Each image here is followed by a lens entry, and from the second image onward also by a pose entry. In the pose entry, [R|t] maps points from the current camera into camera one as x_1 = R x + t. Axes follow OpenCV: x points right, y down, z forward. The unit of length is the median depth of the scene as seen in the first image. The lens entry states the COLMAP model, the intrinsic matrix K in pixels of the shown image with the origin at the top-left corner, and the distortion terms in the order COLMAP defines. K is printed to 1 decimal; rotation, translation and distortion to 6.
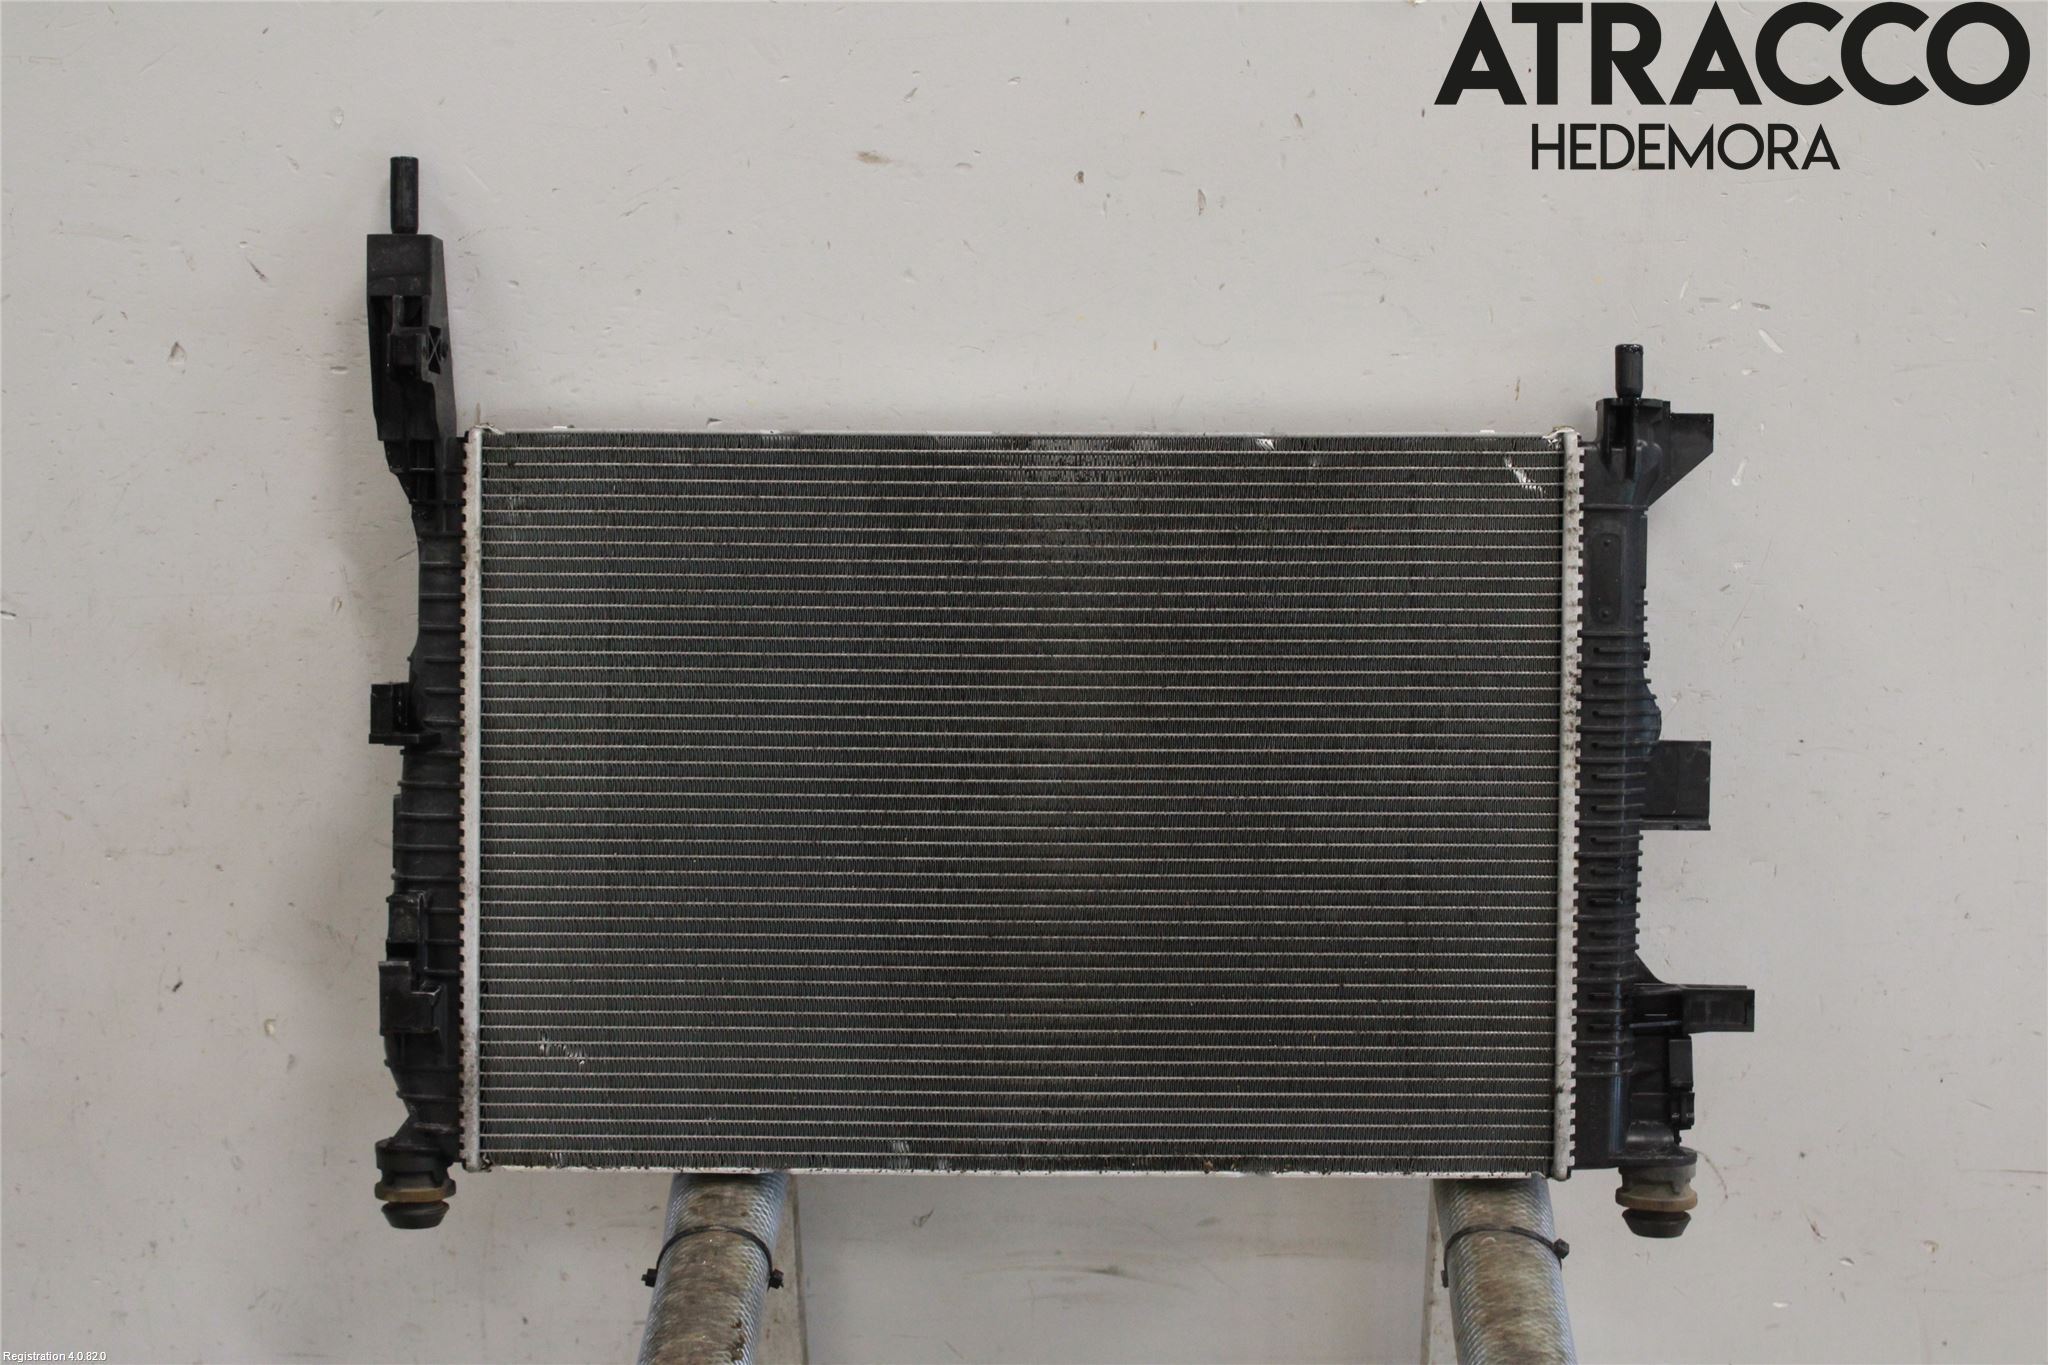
lens RADIAL K [[3190.3, 0, 1024.0], [0, 3190.3, 682.5], [0, 0, 1]] dist [-0.001105, 0.023025]
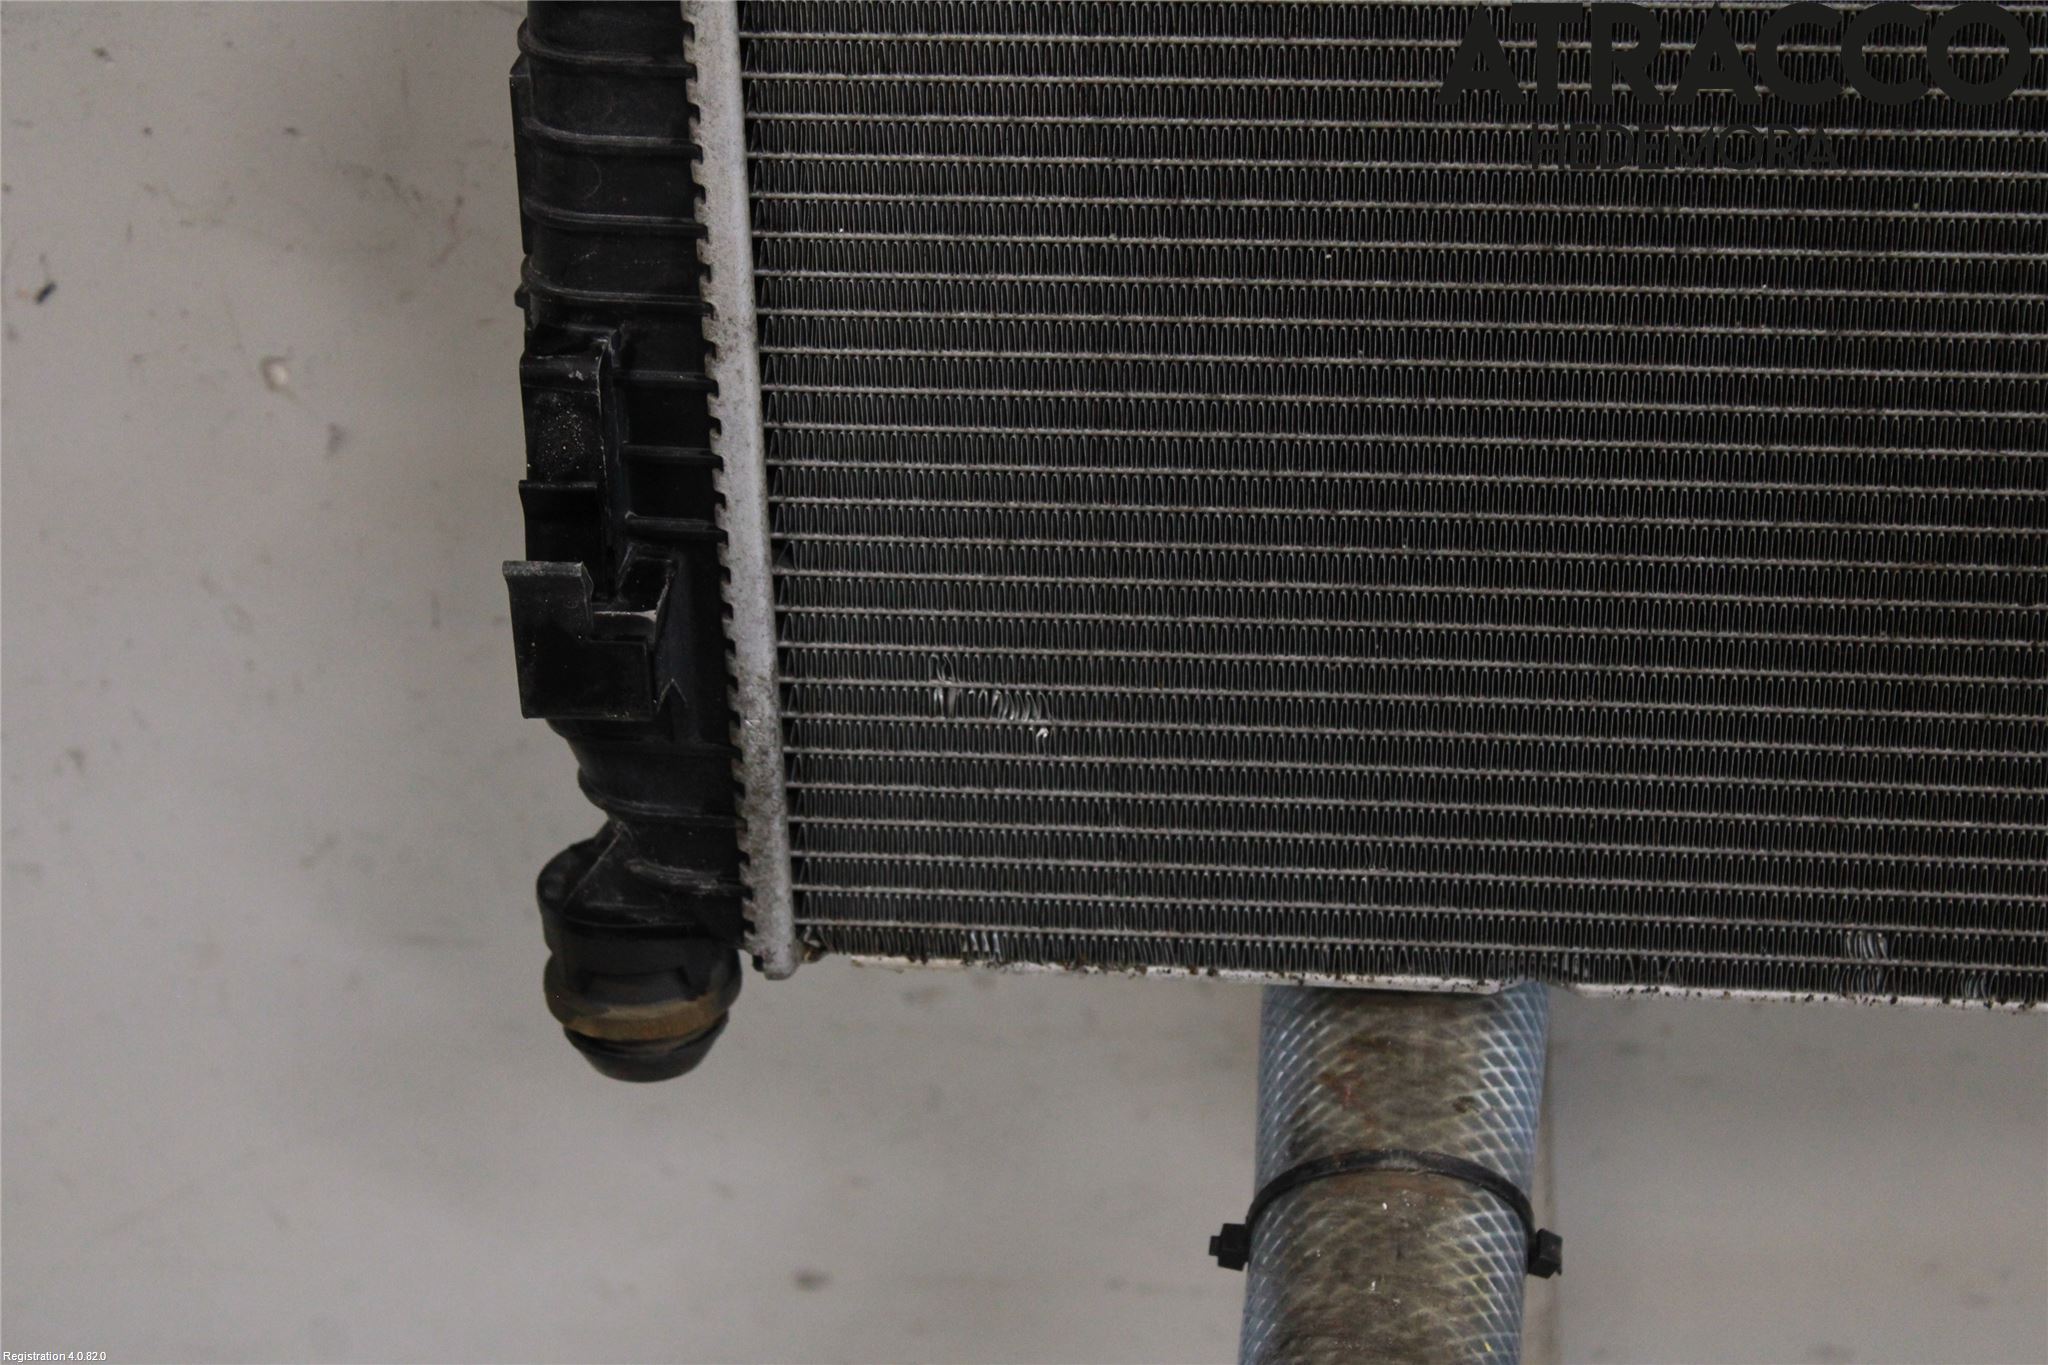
lens RADIAL K [[4897.5, 0, 1024.0], [0, 4897.5, 682.5], [0, 0, 1]] dist [0.048456, 0.302352]
pose [[0.993019, 0.017863, -0.116592, -0.071416], [0.035408, 0.897732, 0.439117, -0.149160], [0.112512, -0.440180, 0.890833, 0.472095]]
